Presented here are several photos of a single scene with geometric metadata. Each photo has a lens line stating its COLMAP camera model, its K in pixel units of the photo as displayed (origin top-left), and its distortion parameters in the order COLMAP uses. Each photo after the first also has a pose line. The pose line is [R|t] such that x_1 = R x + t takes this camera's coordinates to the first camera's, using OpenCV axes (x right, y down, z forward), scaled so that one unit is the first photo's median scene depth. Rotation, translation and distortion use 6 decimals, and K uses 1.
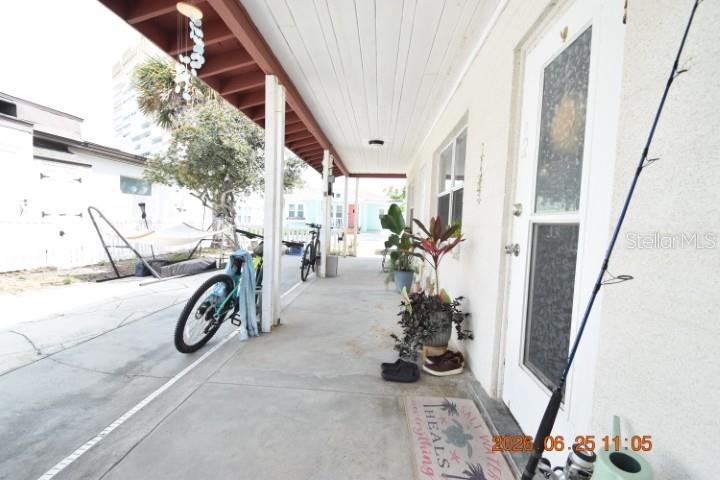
lens RADIAL K [[315.1, 0, 356.5], [0, 315.1, 243.6], [0, 0, 1]] dist [0.006513, -0.009996]
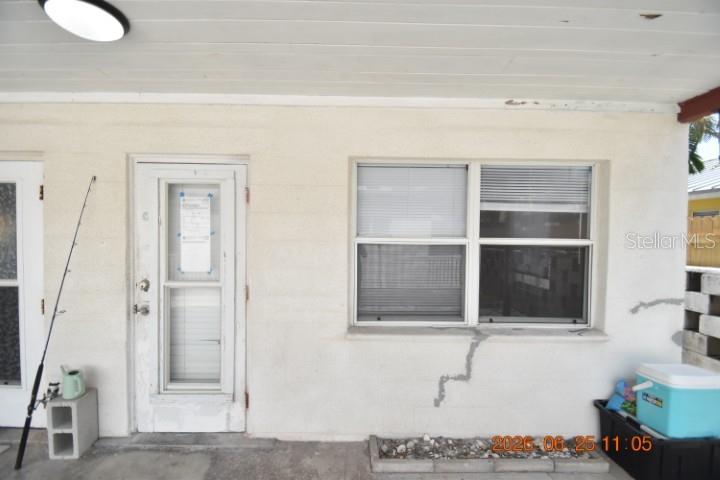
lens RADIAL K [[315.1, 0, 365.1], [0, 315.1, 239.5], [0, 0, 1]] dist [0.006513, -0.009996]
pose [[-0.092510, -0.054805, 0.994202, -0.963018], [0.056135, 0.996609, 0.060161, -0.246068], [-0.994128, 0.061375, -0.089120, -0.659846]]
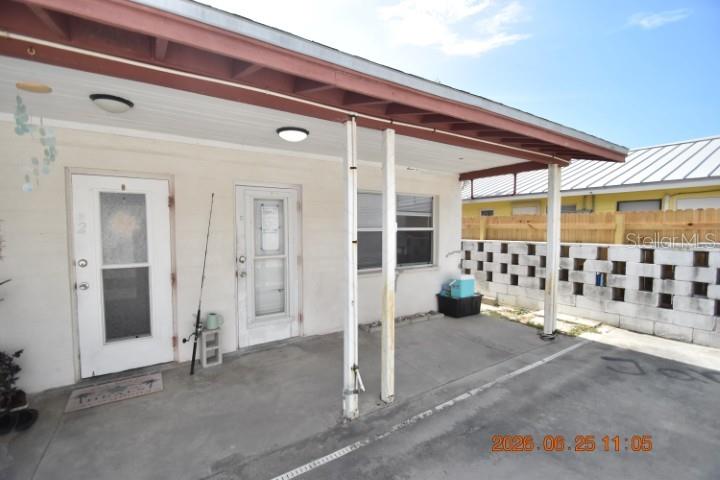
lens RADIAL K [[315.1, 0, 354.7], [0, 315.1, 241.0], [0, 0, 1]] dist [0.006513, -0.009996]
pose [[-0.604786, -0.061626, 0.794000, -1.803912], [0.041940, 0.993154, 0.109028, -0.363096], [-0.795283, 0.099239, -0.598061, 0.859805]]
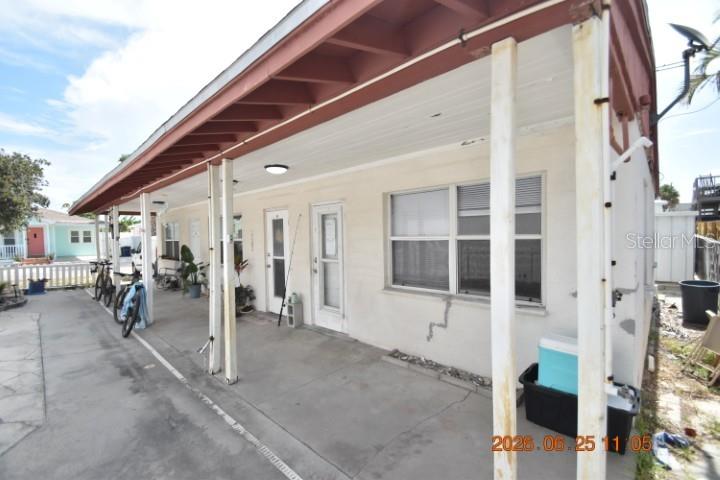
lens RADIAL K [[315.1, 0, 357.1], [0, 315.1, 242.7], [0, 0, 1]] dist [0.006513, -0.009996]
pose [[0.633351, -0.060863, 0.771468, -1.632598], [0.093789, 0.995591, 0.001546, -0.159563], [-0.768160, 0.071376, 0.636266, -2.088898]]
